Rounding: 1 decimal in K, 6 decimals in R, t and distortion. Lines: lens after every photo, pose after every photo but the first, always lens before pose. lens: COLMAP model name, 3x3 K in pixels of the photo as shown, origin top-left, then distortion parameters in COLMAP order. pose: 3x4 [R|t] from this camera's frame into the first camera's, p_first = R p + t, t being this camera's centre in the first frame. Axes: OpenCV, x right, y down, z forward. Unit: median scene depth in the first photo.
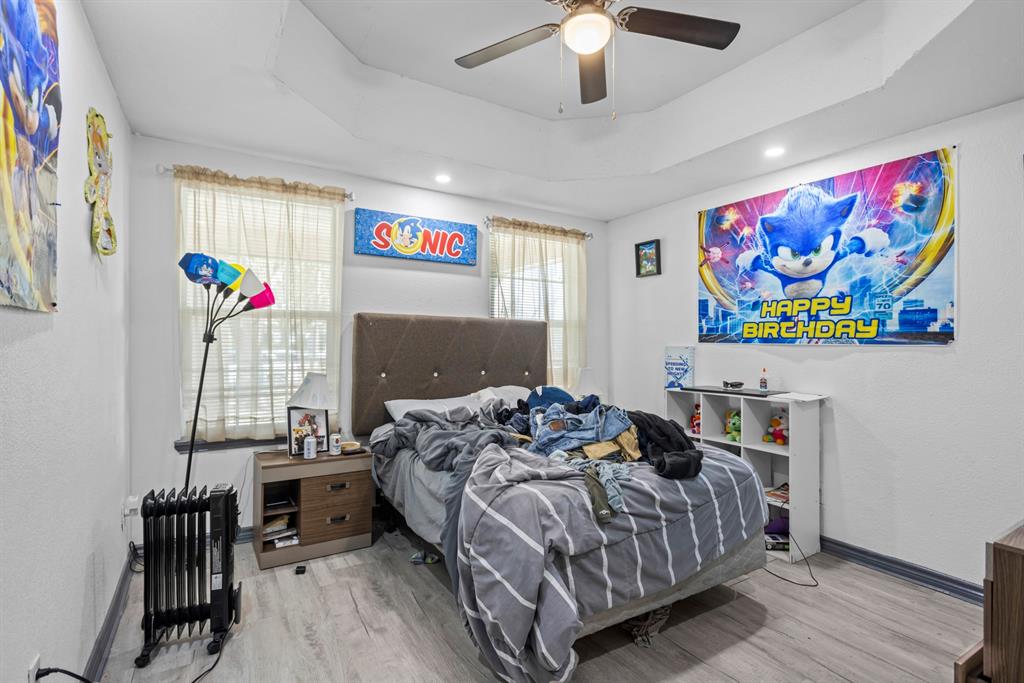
lens RADIAL K [[489.0, 0, 508.6], [0, 489.0, 349.4], [0, 0, 1]] dist [-0.017647, 0.008402]
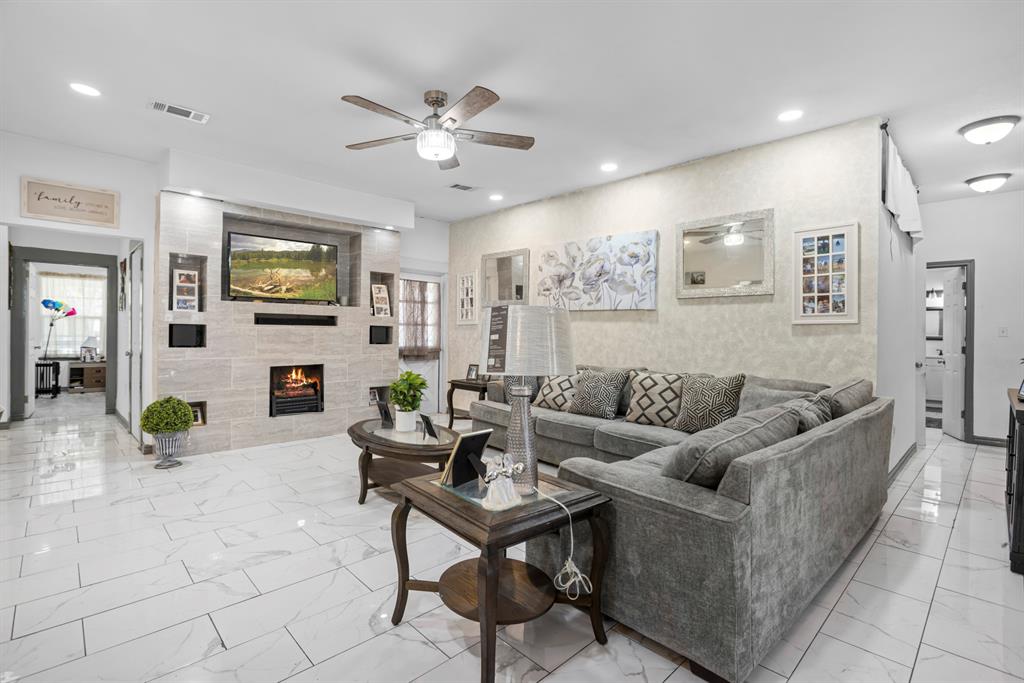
lens RADIAL K [[489.0, 0, 509.0], [0, 489.0, 333.7], [0, 0, 1]] dist [-0.017647, 0.008402]
pose [[0.976607, 0.009817, 0.214807, 1.629530], [-0.009911, 0.999951, -0.000641, 0.005733], [-0.214803, -0.001503, 0.976656, -2.744219]]
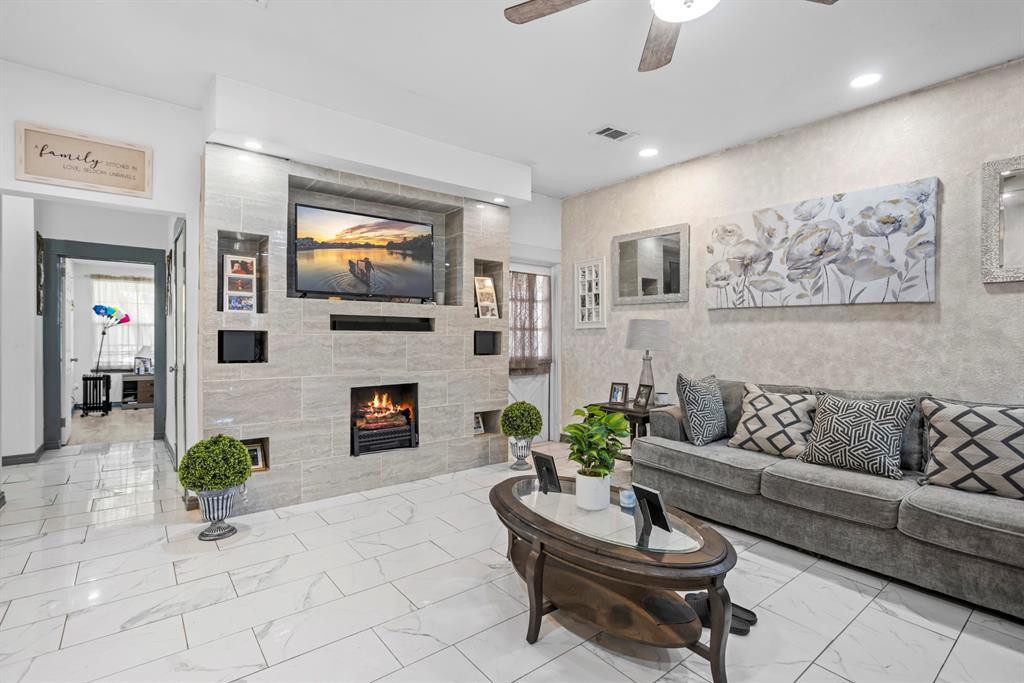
lens RADIAL K [[489.0, 0, 512.4], [0, 489.0, 339.3], [0, 0, 1]] dist [-0.017647, 0.008402]
pose [[0.991813, 0.002776, 0.127672, 1.419000], [-0.002928, 0.999995, 0.001000, 0.001714], [-0.127669, -0.001366, 0.991816, -2.161579]]
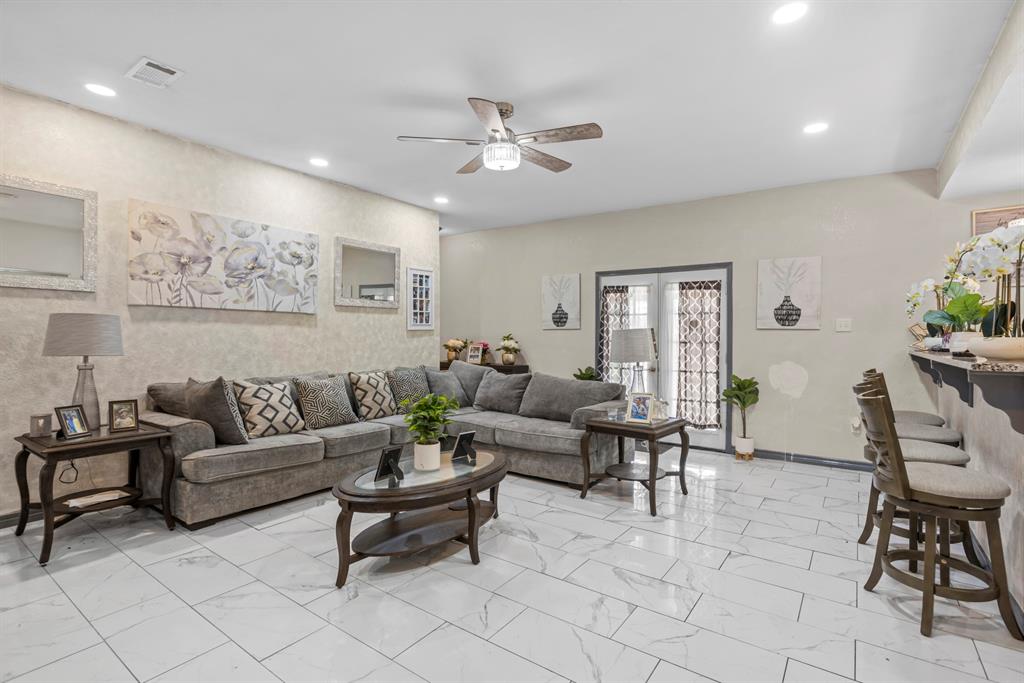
lens RADIAL K [[489.0, 0, 510.7], [0, 489.0, 336.3], [0, 0, 1]] dist [-0.017647, 0.008402]
pose [[-0.389134, 0.002913, 0.921177, 0.660719], [0.008519, 0.999964, 0.000436, -0.000446], [-0.921142, 0.008017, -0.389144, -1.189817]]
